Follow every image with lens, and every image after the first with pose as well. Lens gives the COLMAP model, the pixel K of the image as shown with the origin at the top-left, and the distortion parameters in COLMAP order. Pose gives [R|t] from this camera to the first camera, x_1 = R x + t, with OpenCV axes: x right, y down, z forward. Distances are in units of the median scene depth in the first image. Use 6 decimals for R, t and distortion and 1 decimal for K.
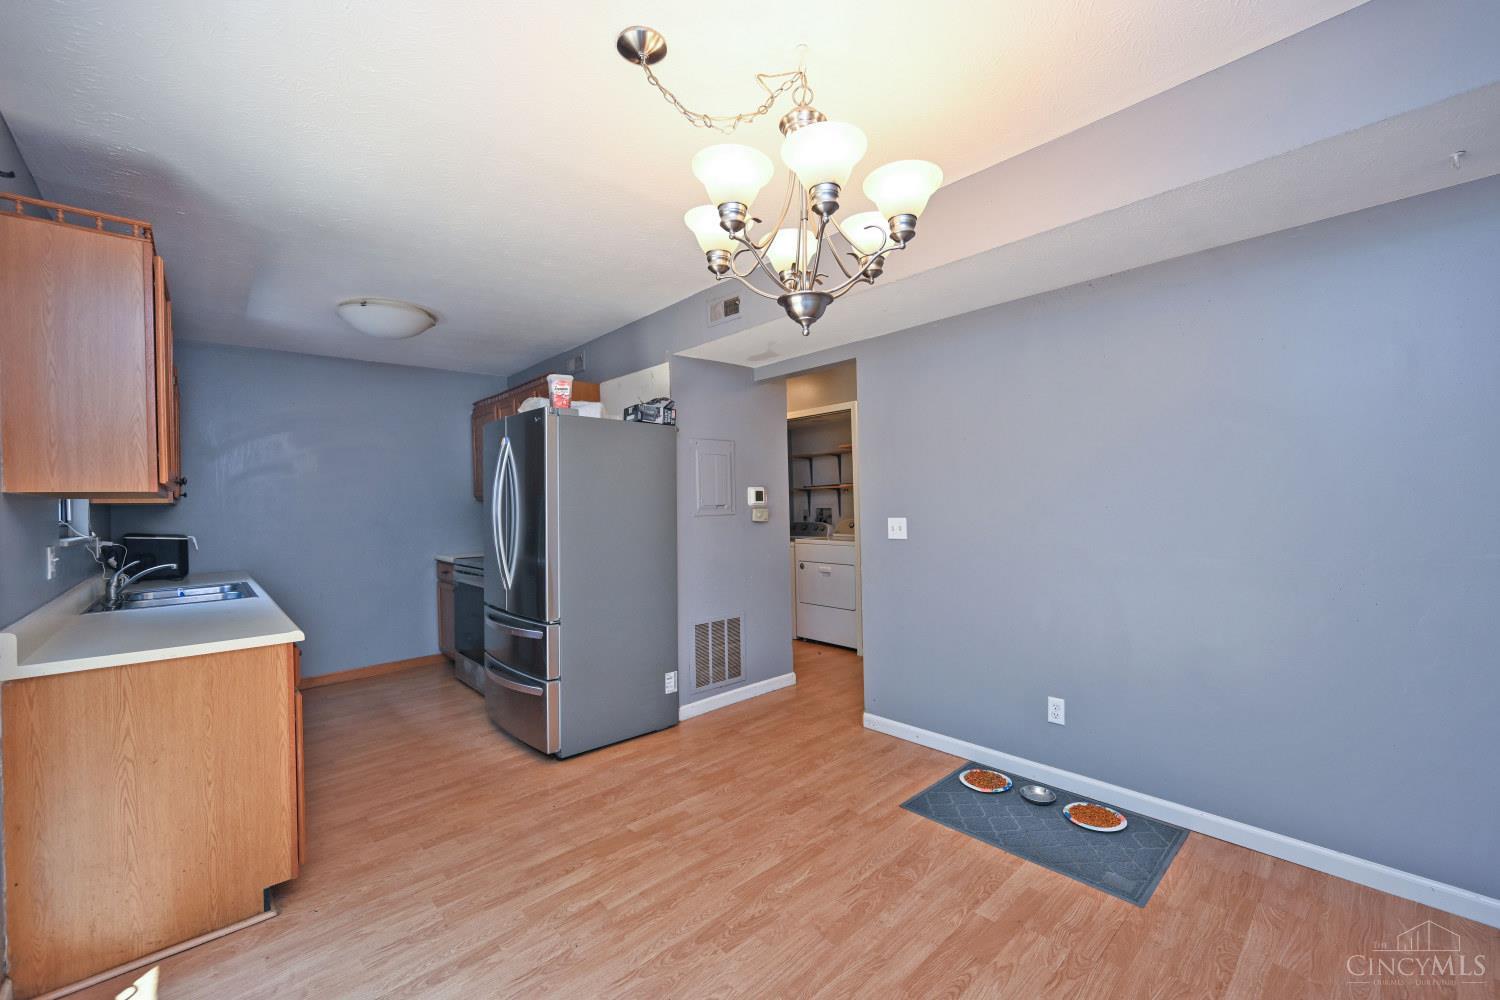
lens RADIAL K [[600.8, 0, 752.7], [0, 600.8, 505.6], [0, 0, 1]] dist [-0.000663, -0.000380]
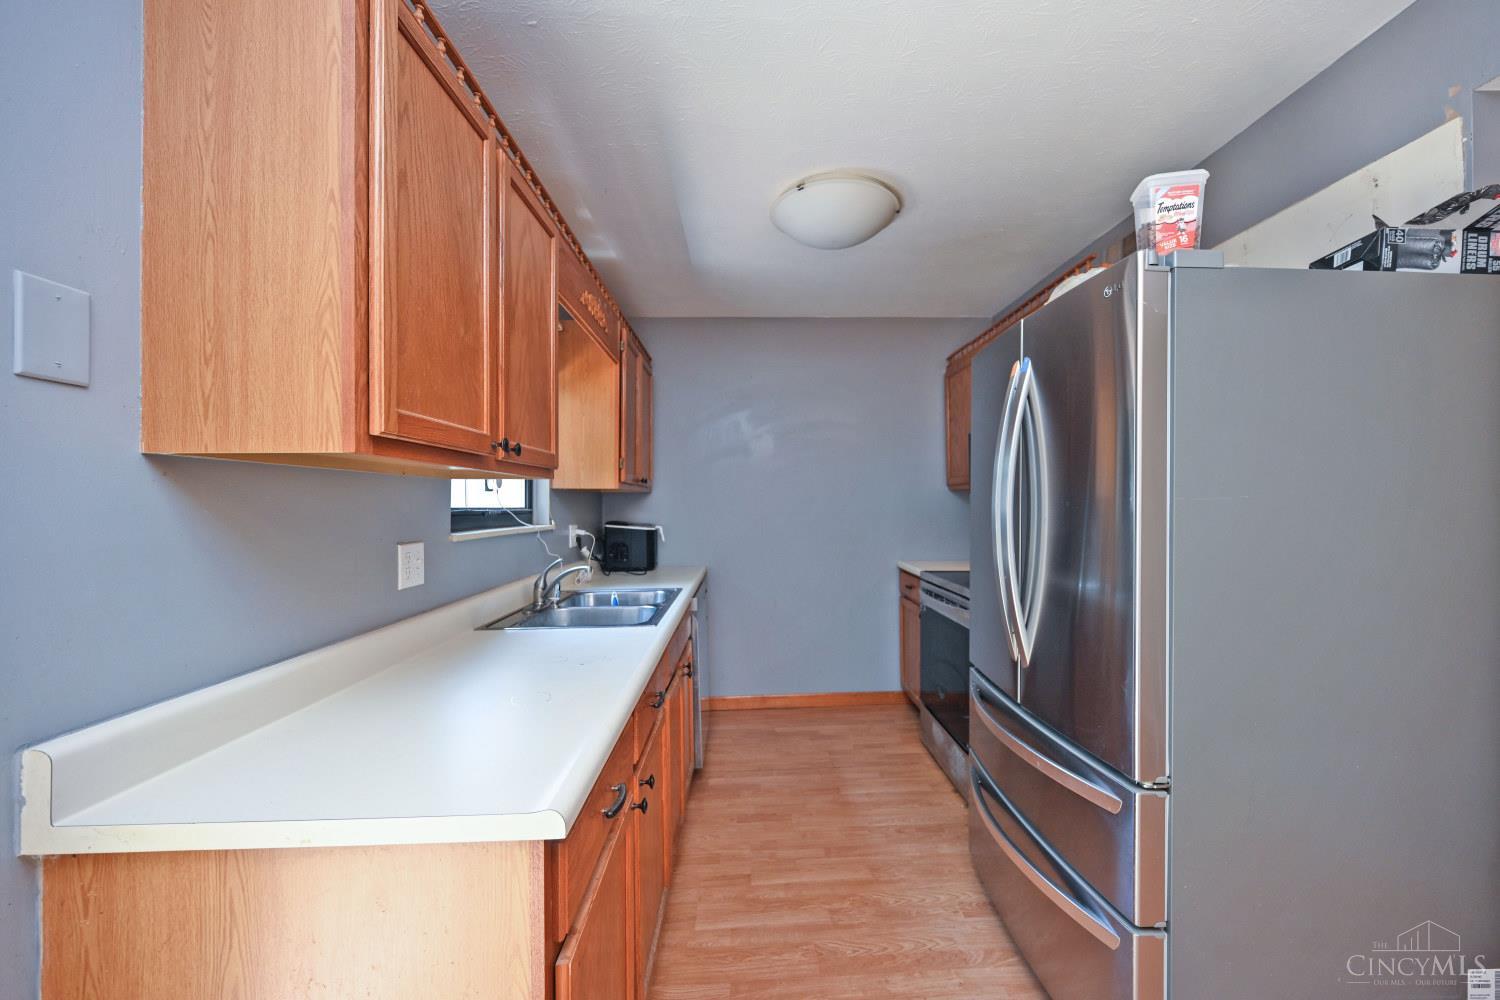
lens RADIAL K [[600.8, 0, 775.0], [0, 600.8, 498.6], [0, 0, 1]] dist [-0.000663, -0.000380]
pose [[0.768129, 0.011915, -0.640184, -0.262258], [-0.012847, 0.999912, 0.003196, 0.004456], [0.640166, 0.005770, 0.768215, 0.511612]]
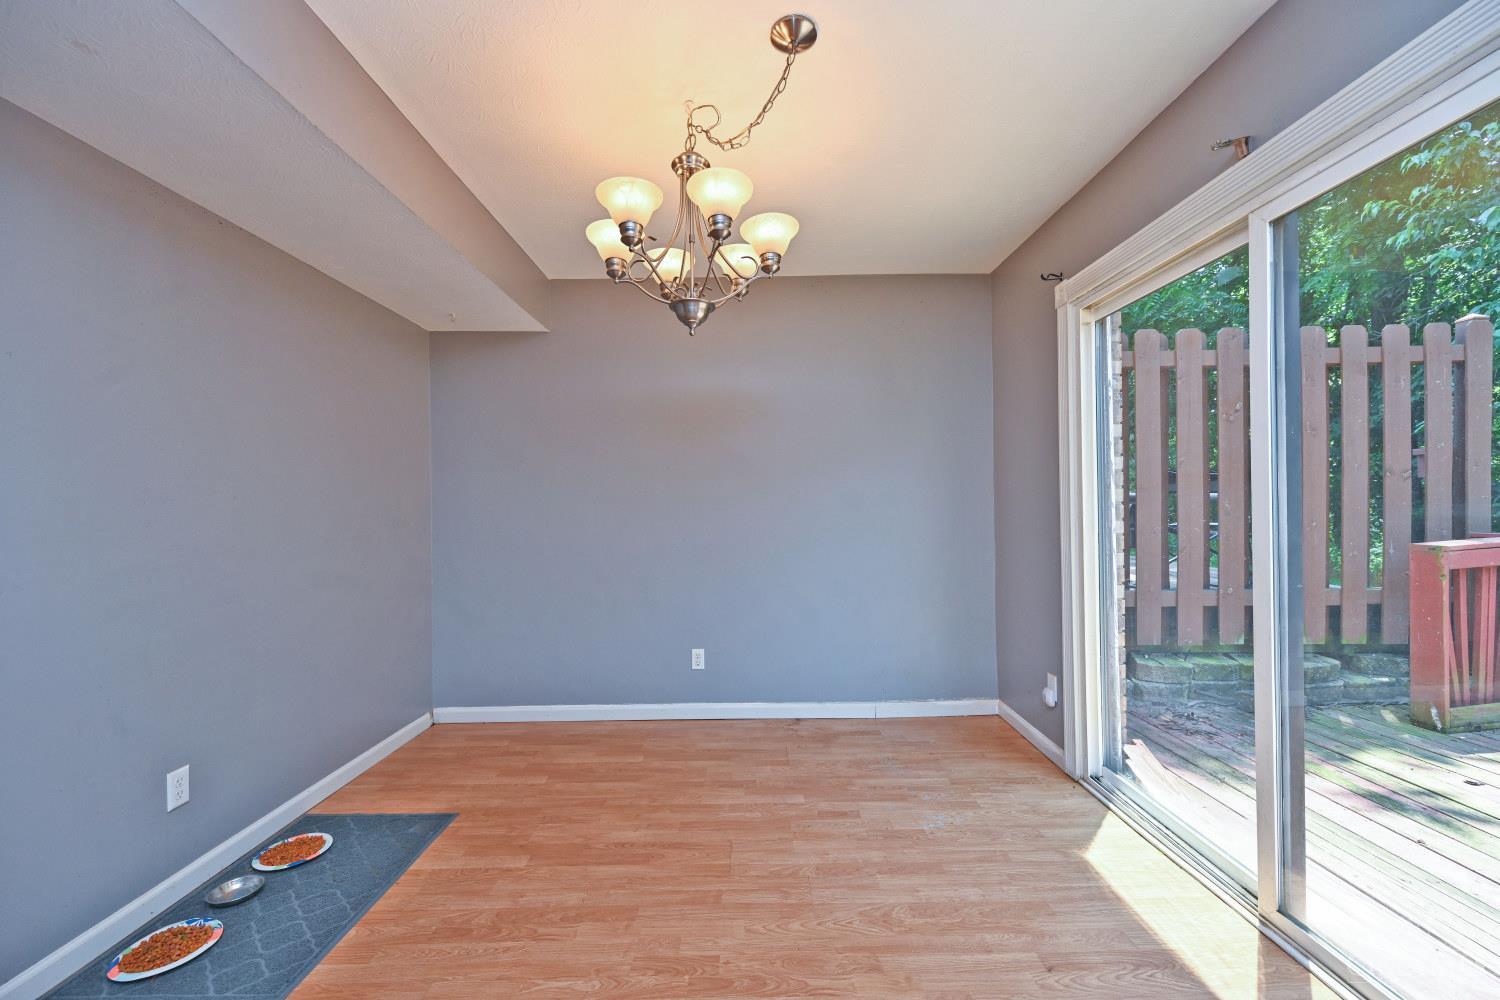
lens RADIAL K [[600.8, 0, 746.5], [0, 600.8, 499.1], [0, 0, 1]] dist [-0.000663, -0.000380]
pose [[-0.731118, 0.042401, 0.680932, -0.404225], [0.039130, 0.999030, -0.020195, 0.038888], [-0.681128, 0.011880, -0.732068, 0.908248]]
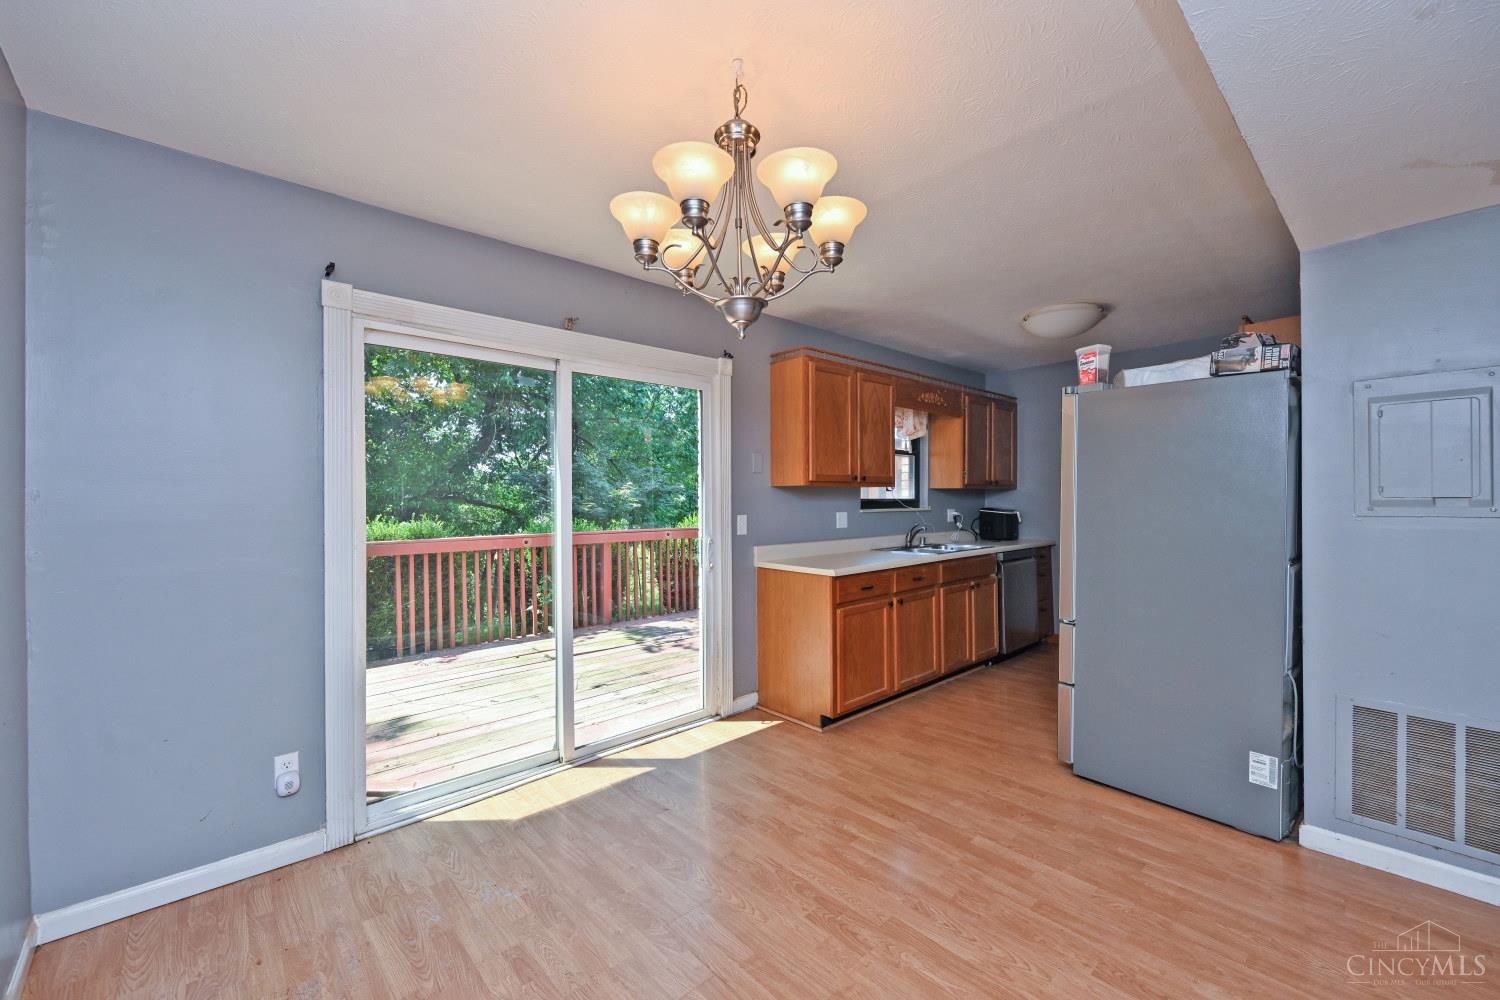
lens RADIAL K [[600.8, 0, 758.9], [0, 600.8, 500.1], [0, 0, 1]] dist [-0.000663, -0.000380]
pose [[0.003372, 0.026478, -0.999644, 0.561731], [0.001314, 0.999648, 0.026483, -0.016147], [0.999993, -0.001403, 0.003336, 0.509051]]
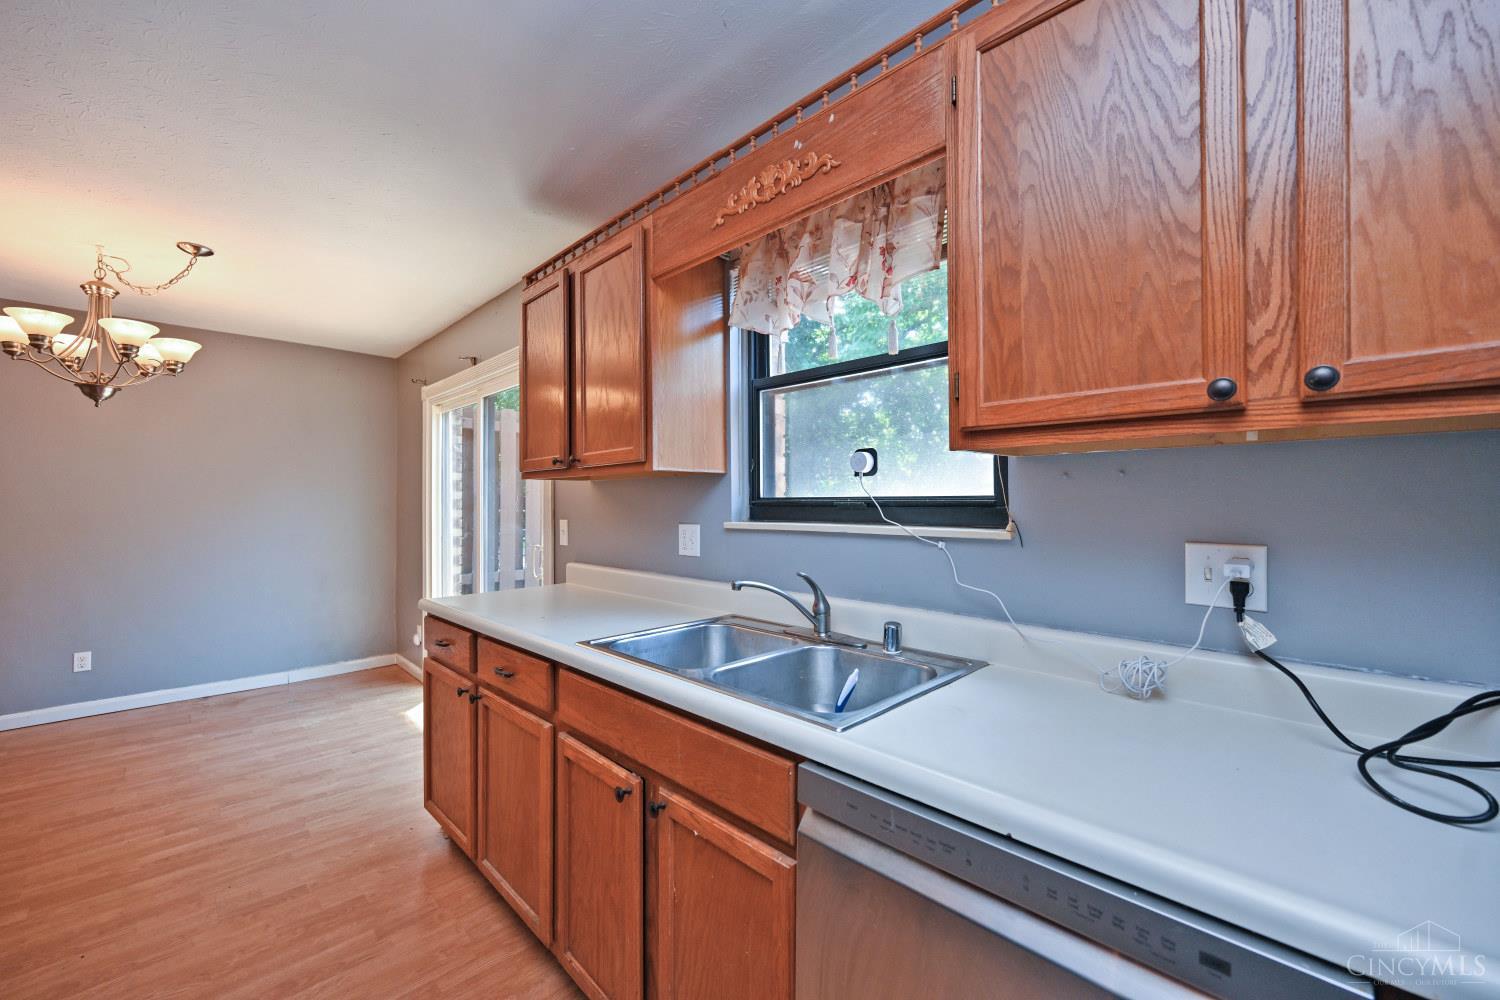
lens RADIAL K [[600.8, 0, 772.1], [0, 600.8, 497.1], [0, 0, 1]] dist [-0.000663, -0.000380]
pose [[-0.998541, 0.027449, -0.046502, -0.888027], [0.027589, 0.999617, -0.002372, 0.020448], [0.046419, -0.003652, -0.998915, 1.410588]]
